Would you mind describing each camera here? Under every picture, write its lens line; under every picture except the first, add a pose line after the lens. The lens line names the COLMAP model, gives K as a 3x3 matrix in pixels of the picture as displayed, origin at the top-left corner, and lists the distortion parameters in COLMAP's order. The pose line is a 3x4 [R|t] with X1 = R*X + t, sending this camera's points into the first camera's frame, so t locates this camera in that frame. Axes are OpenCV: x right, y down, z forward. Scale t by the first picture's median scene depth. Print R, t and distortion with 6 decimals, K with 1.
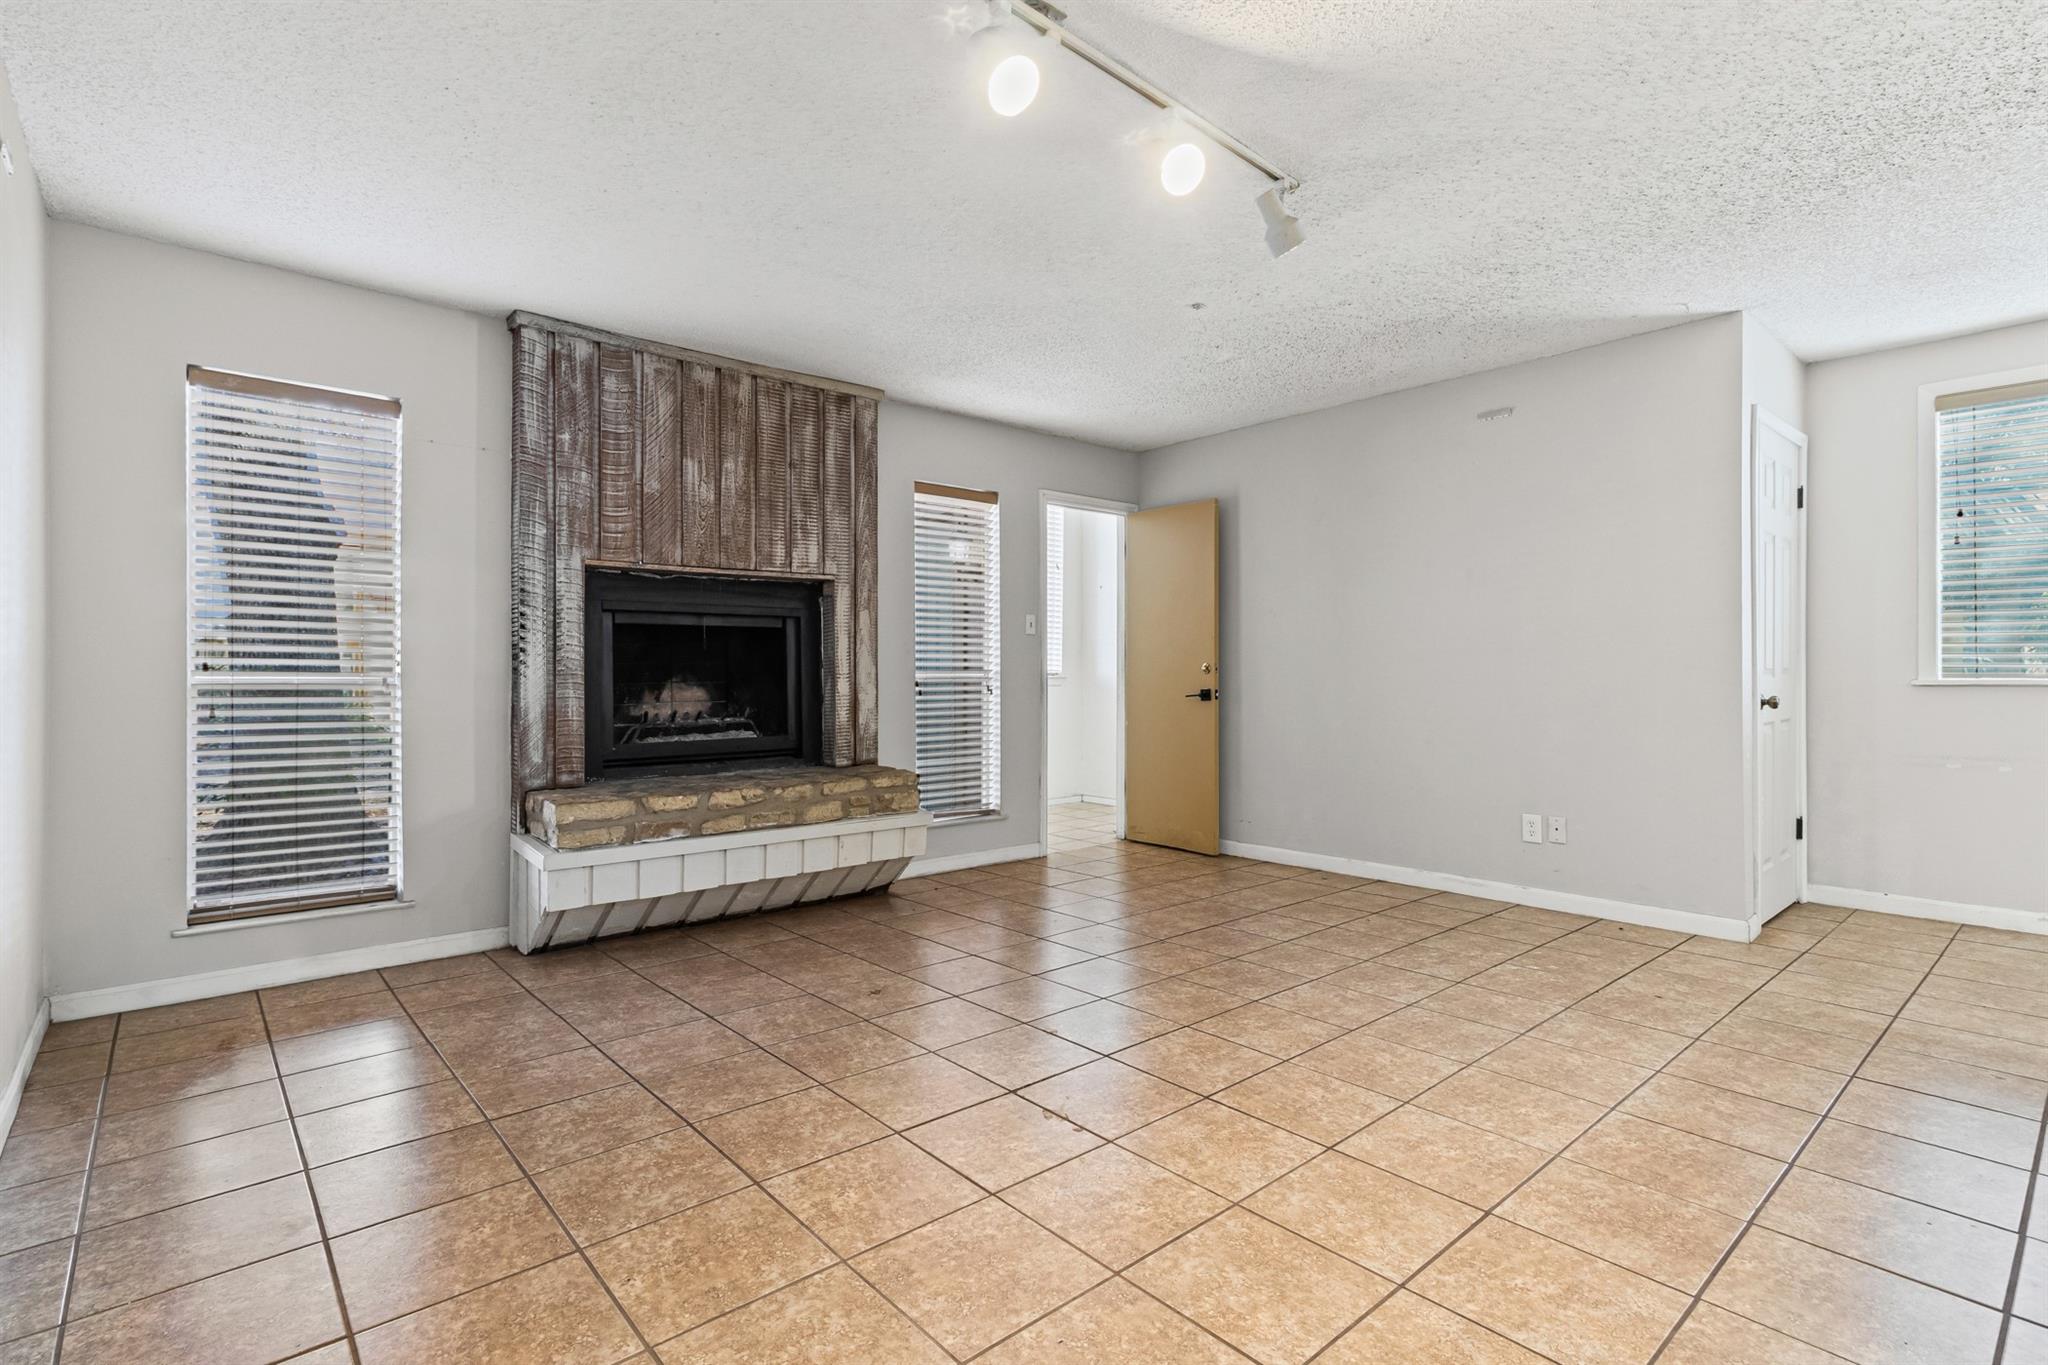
lens RADIAL K [[982.7, 0, 1024.8], [0, 982.7, 677.2], [0, 0, 1]] dist [0.000671, 0.000104]
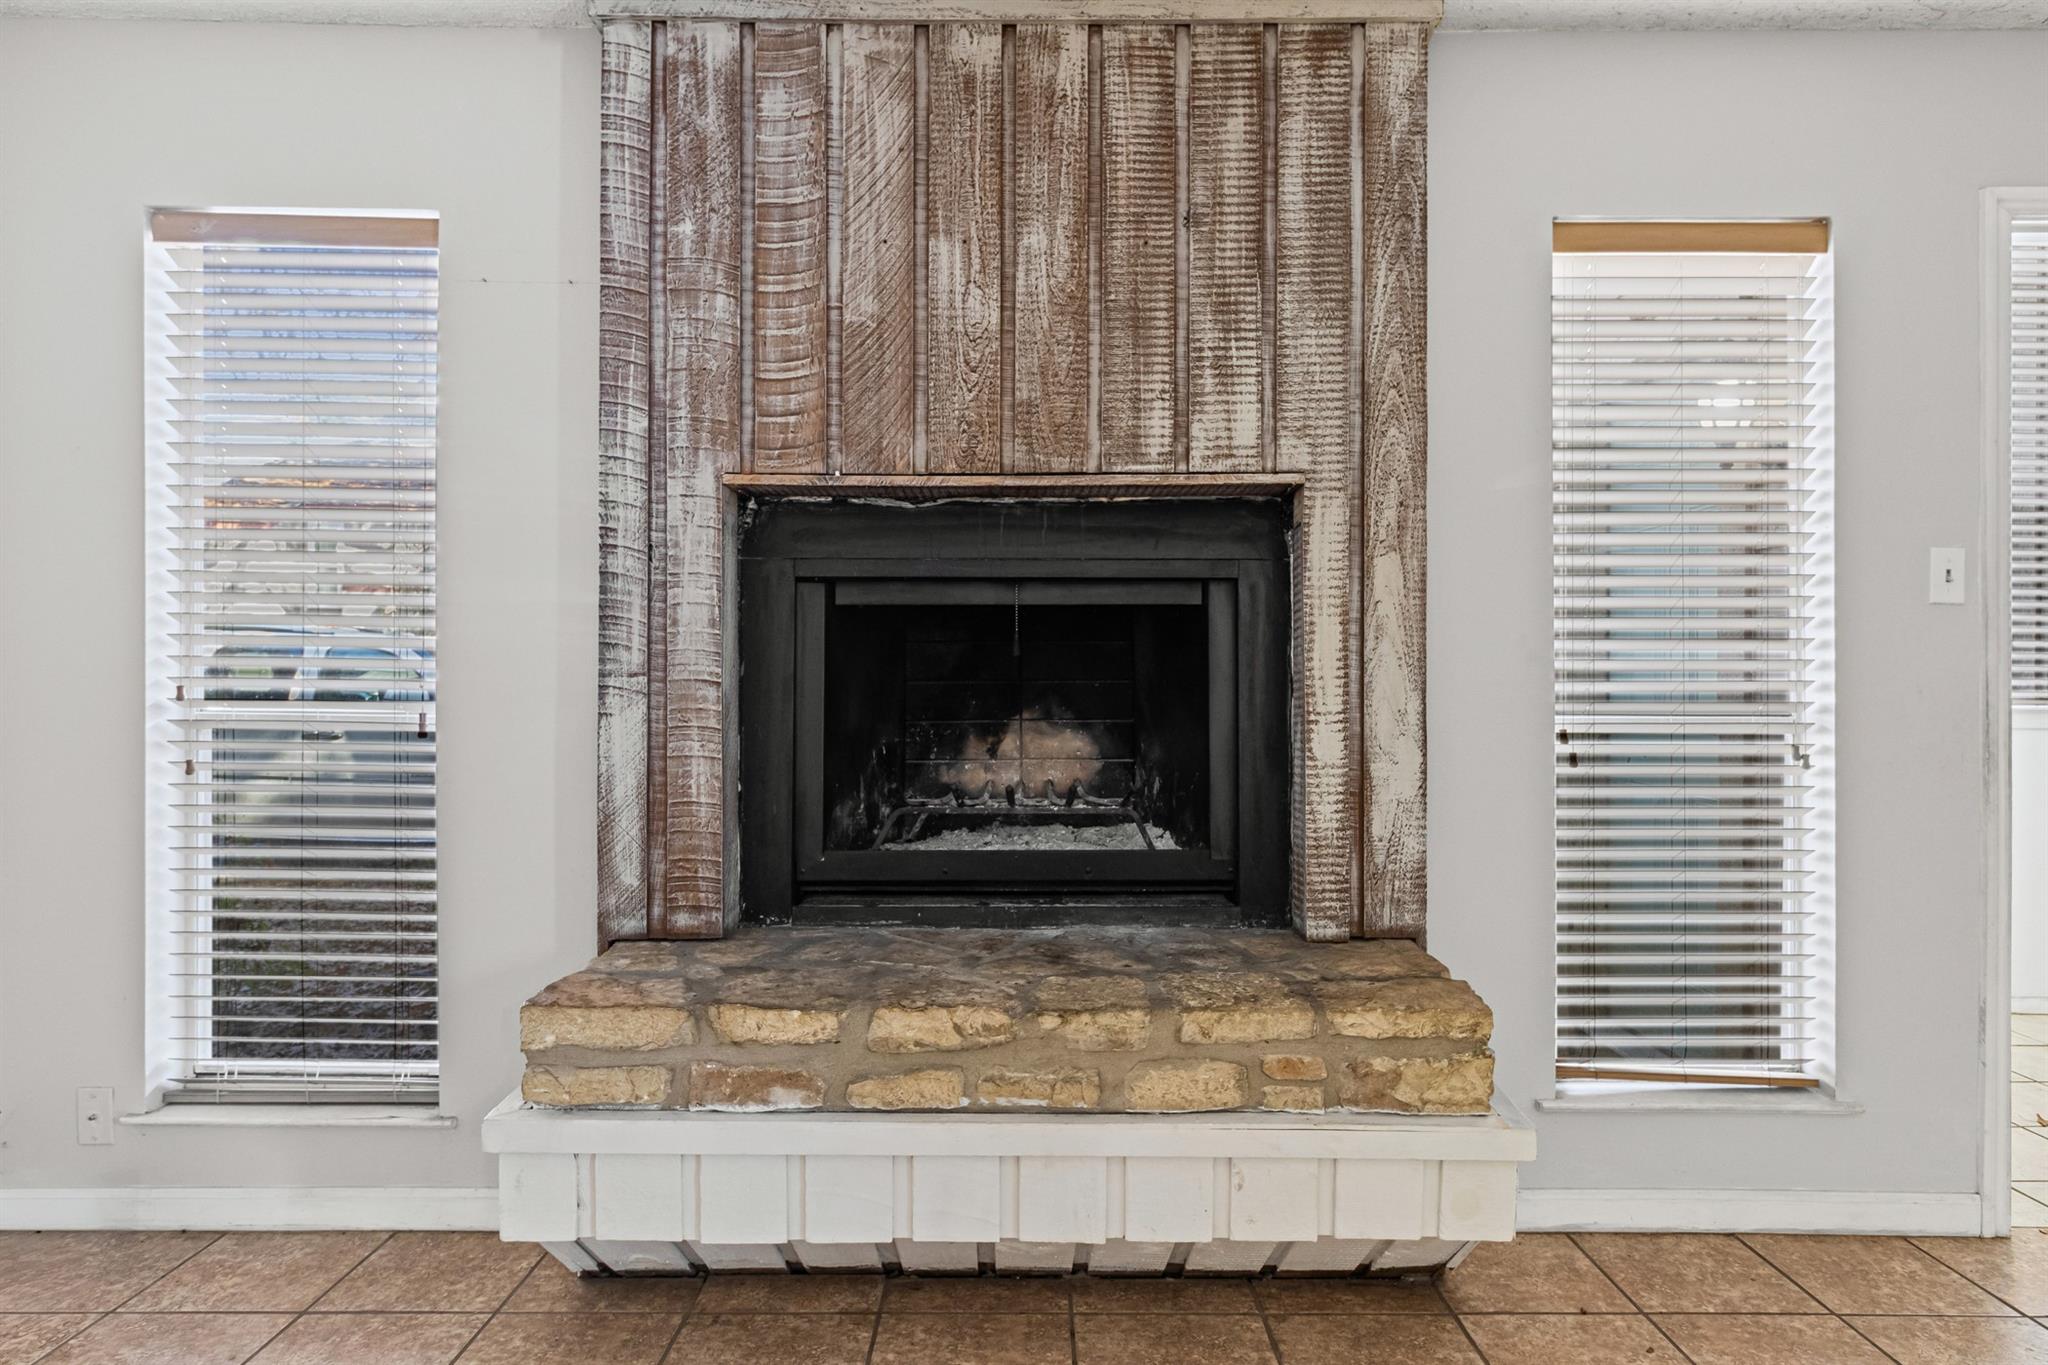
lens RADIAL K [[1154.7, 0, 1027.9], [0, 1154.7, 670.9], [0, 0, 1]] dist [0.007509, 0.002746]
pose [[0.755789, 0.001449, -0.654814, 0.037959], [-0.007565, 0.999950, -0.006520, -0.017852], [0.654772, 0.009882, 0.755762, 0.600176]]
